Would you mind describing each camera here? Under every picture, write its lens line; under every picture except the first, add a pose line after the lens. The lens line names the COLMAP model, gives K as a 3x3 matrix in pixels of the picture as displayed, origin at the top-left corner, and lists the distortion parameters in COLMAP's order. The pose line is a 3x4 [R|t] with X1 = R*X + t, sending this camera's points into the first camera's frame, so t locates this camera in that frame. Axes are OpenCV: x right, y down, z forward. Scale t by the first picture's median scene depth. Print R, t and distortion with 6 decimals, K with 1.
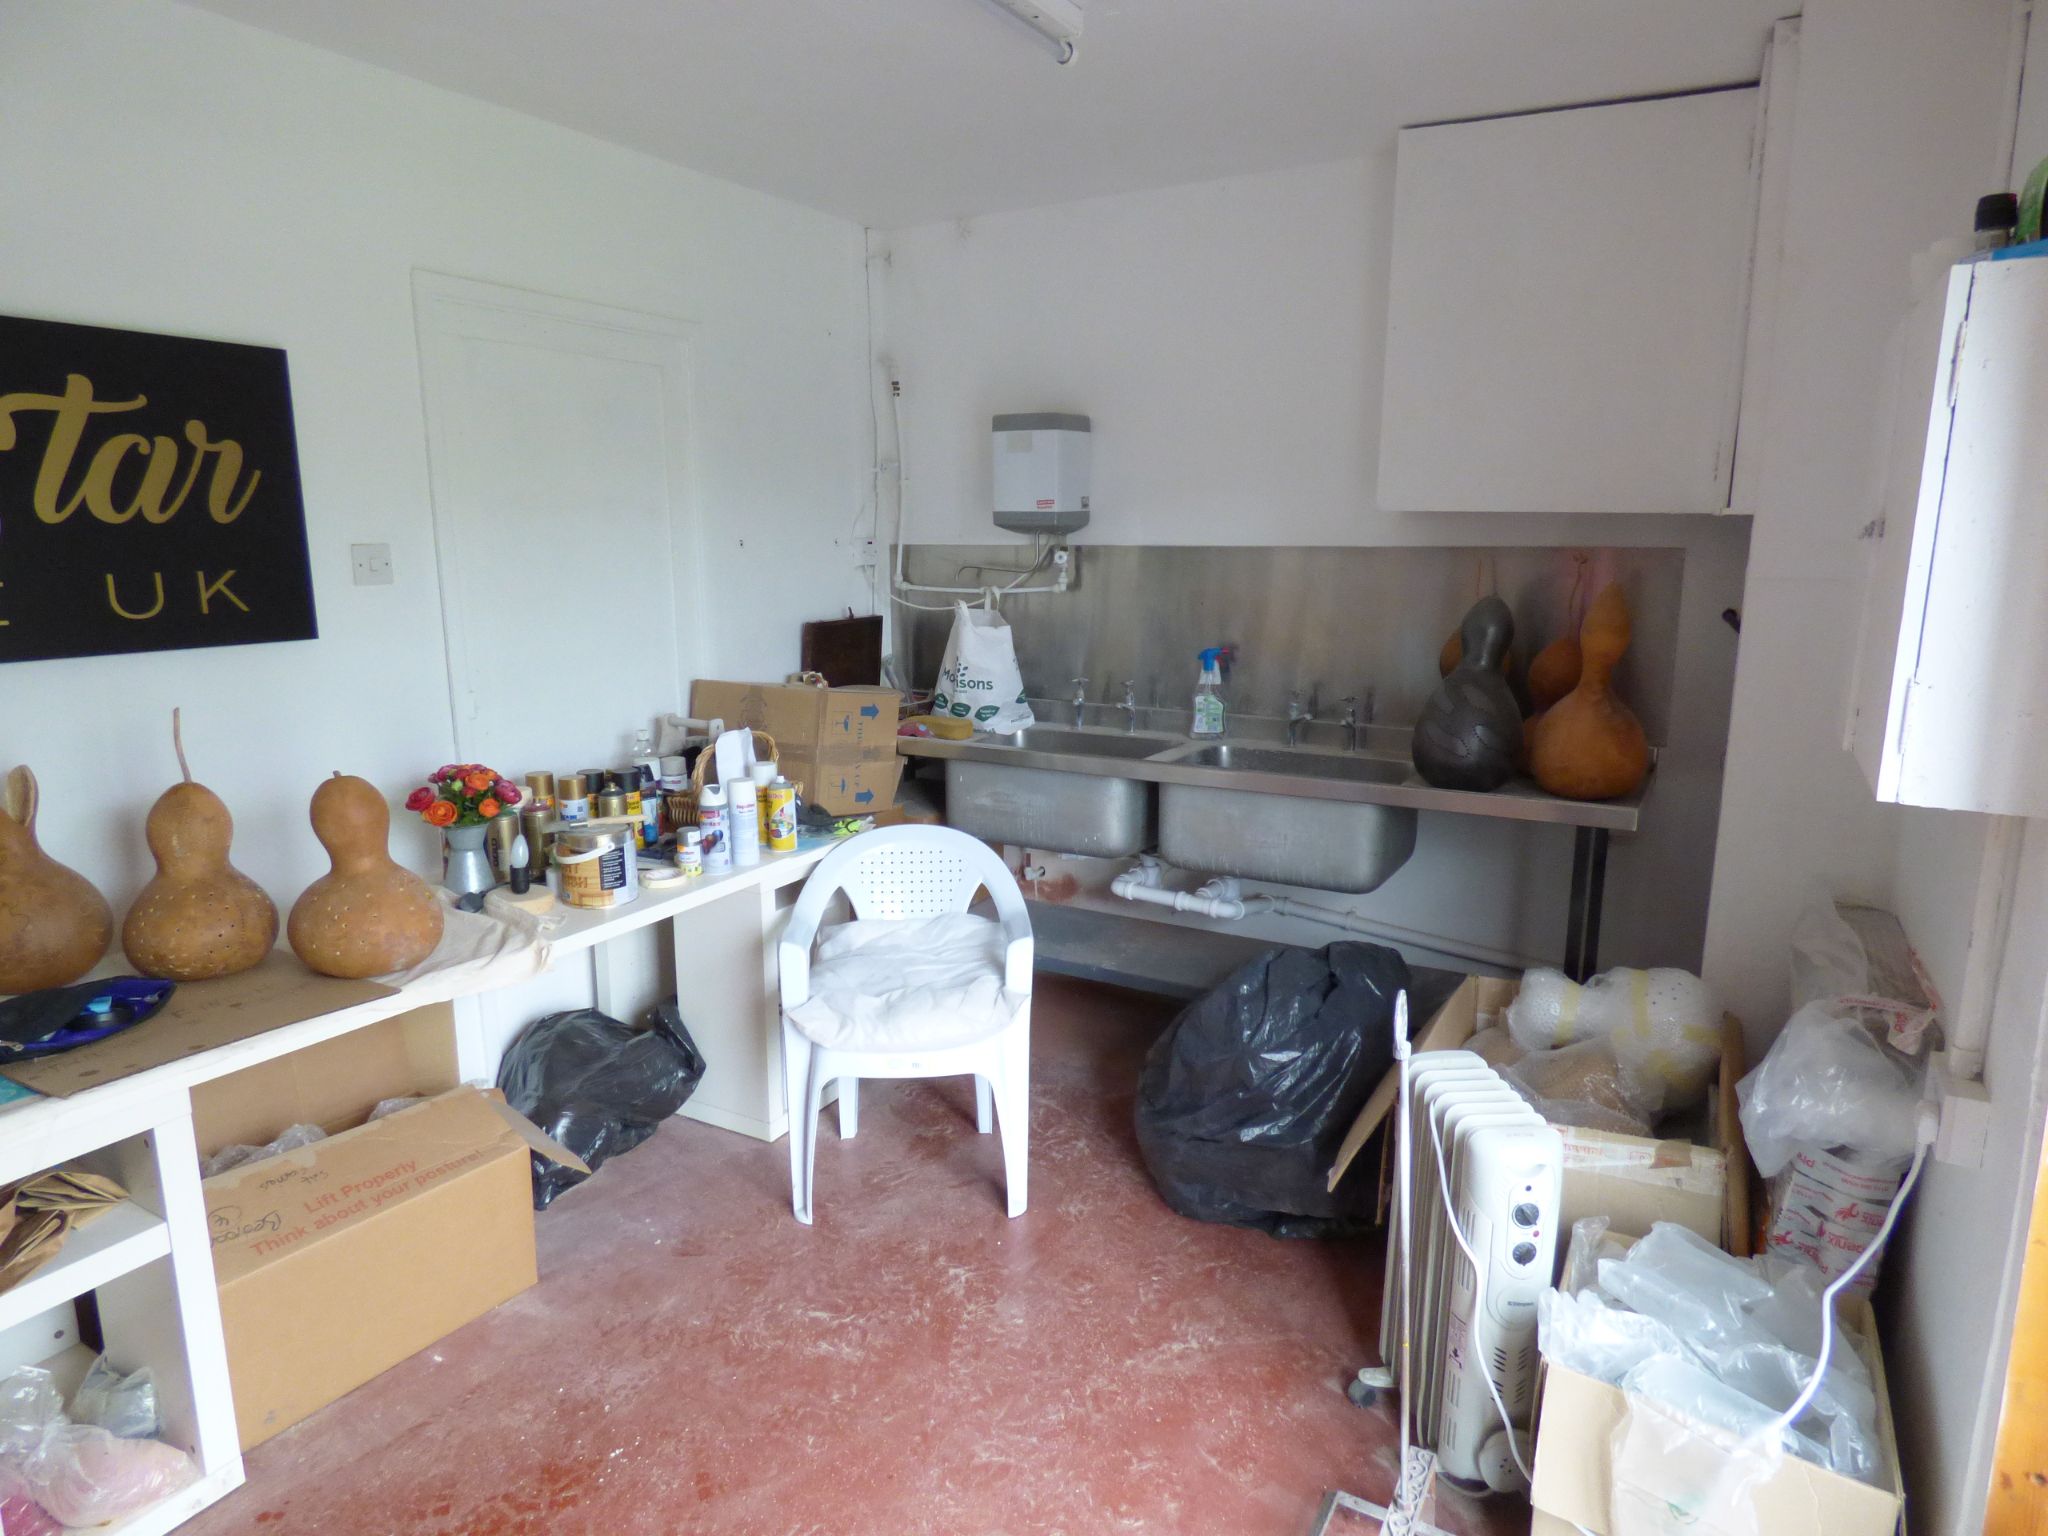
lens RADIAL K [[1224.7, 0, 1032.6], [0, 1224.7, 772.3], [0, 0, 1]] dist [-0.020950, -0.001327]
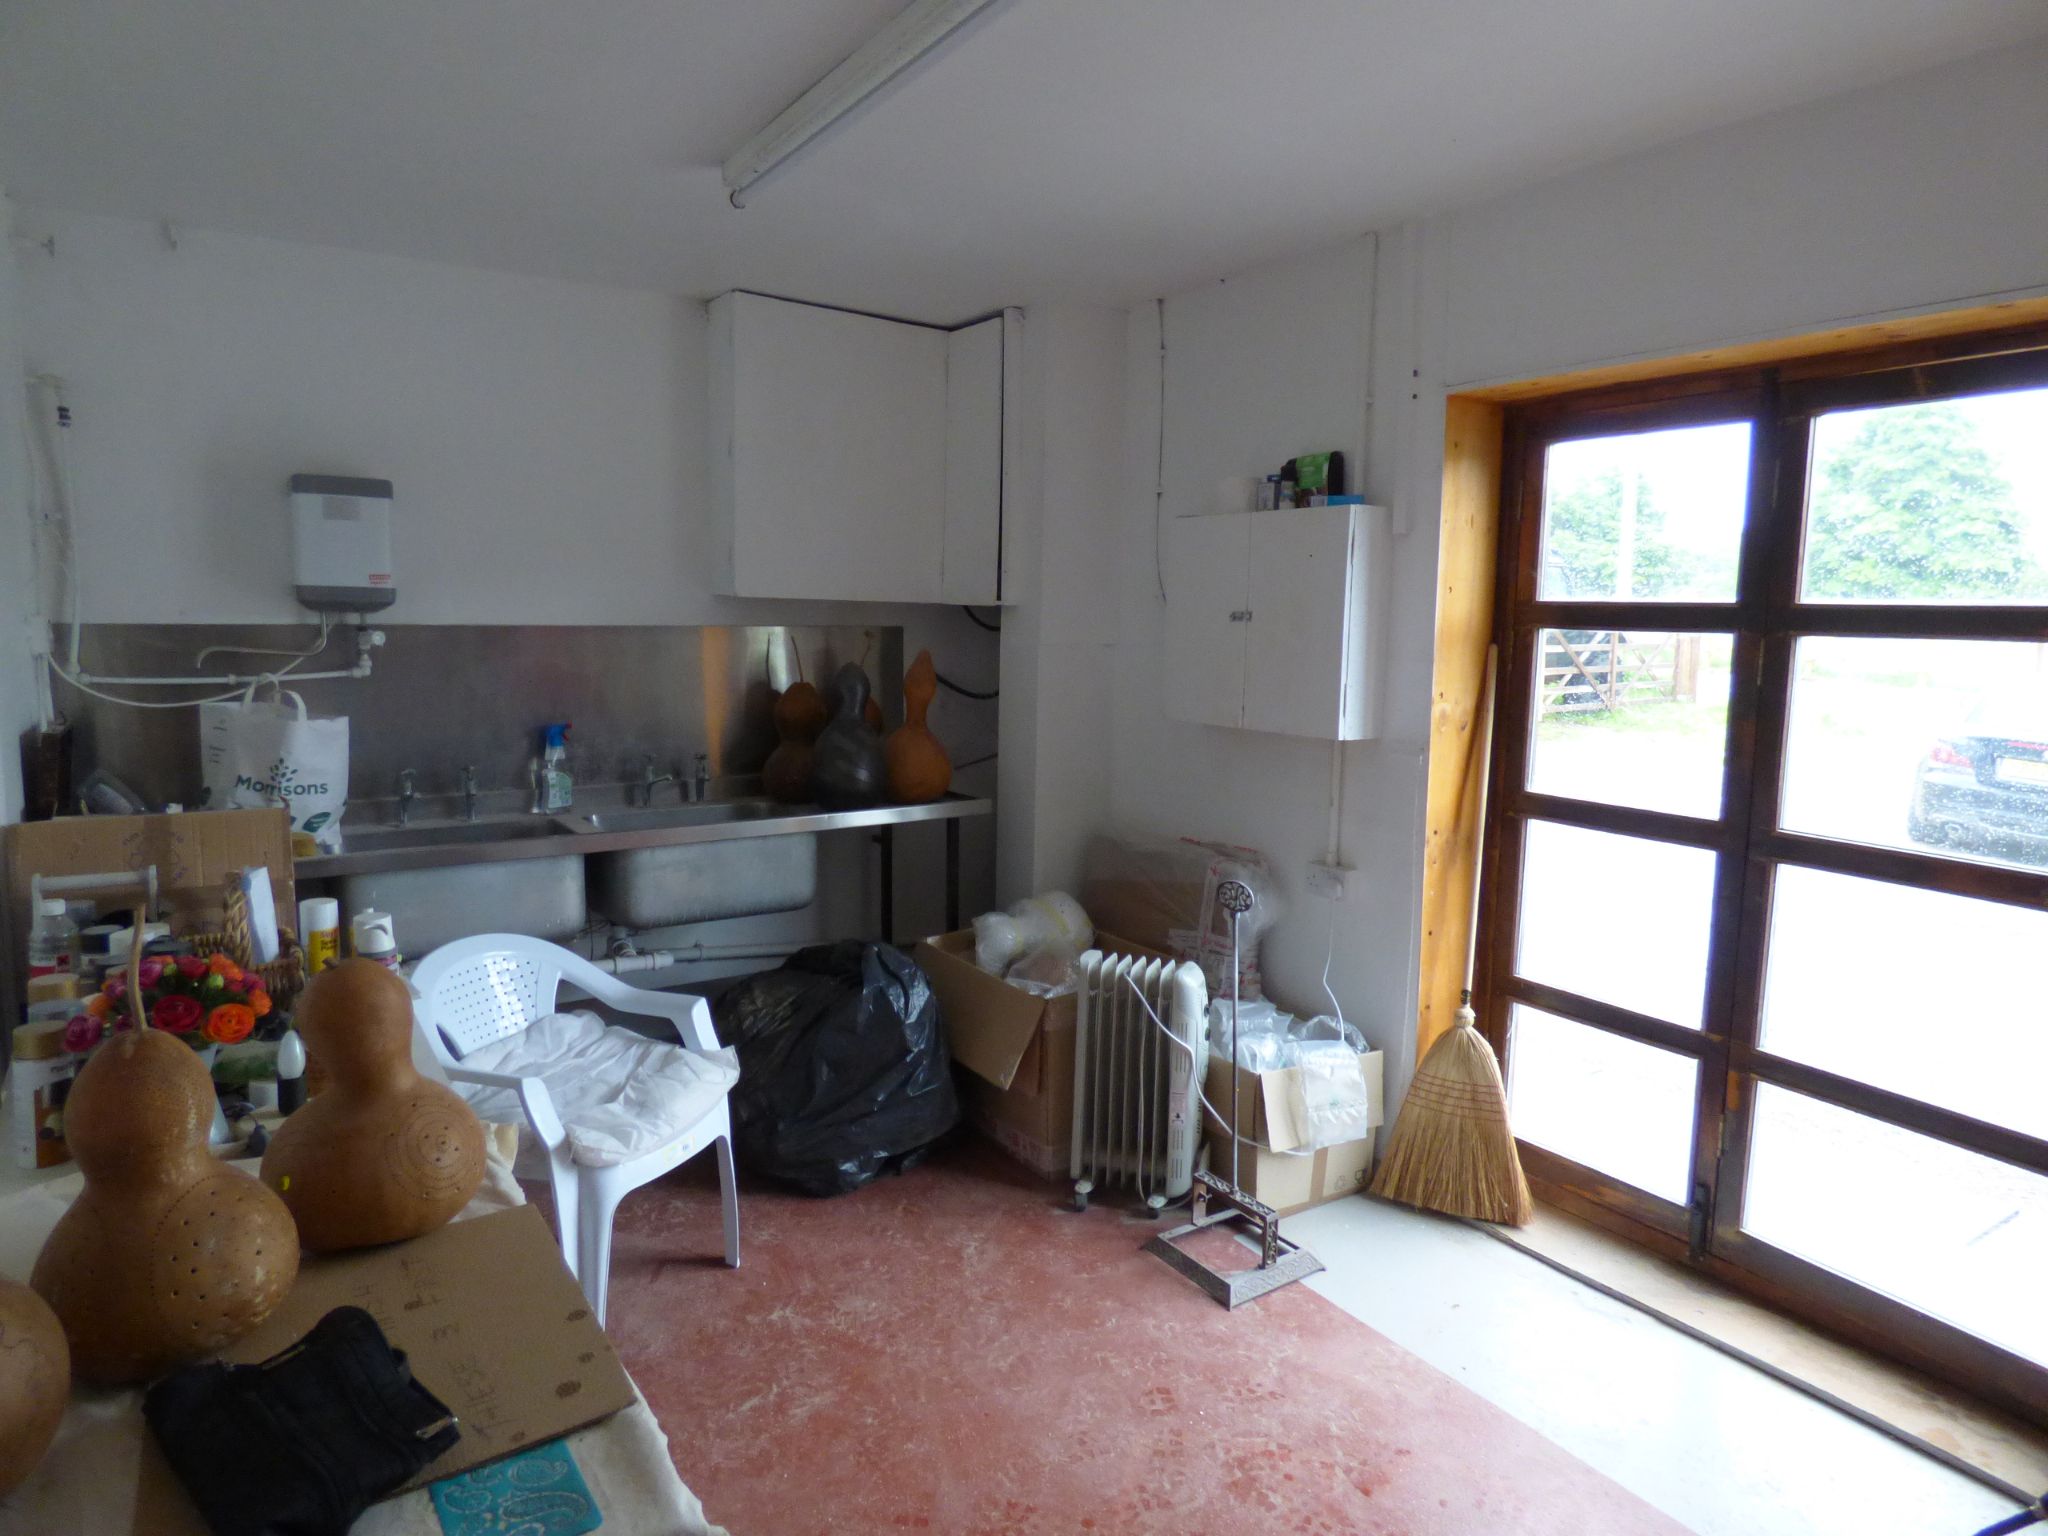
lens RADIAL K [[1224.7, 0, 1034.7], [0, 1224.7, 759.9], [0, 0, 1]] dist [-0.020950, -0.001327]
pose [[0.432318, -0.098953, 0.896275, -0.593055], [0.161103, 0.986444, 0.031200, -0.038919], [-0.887213, 0.130904, 0.442399, 0.195562]]
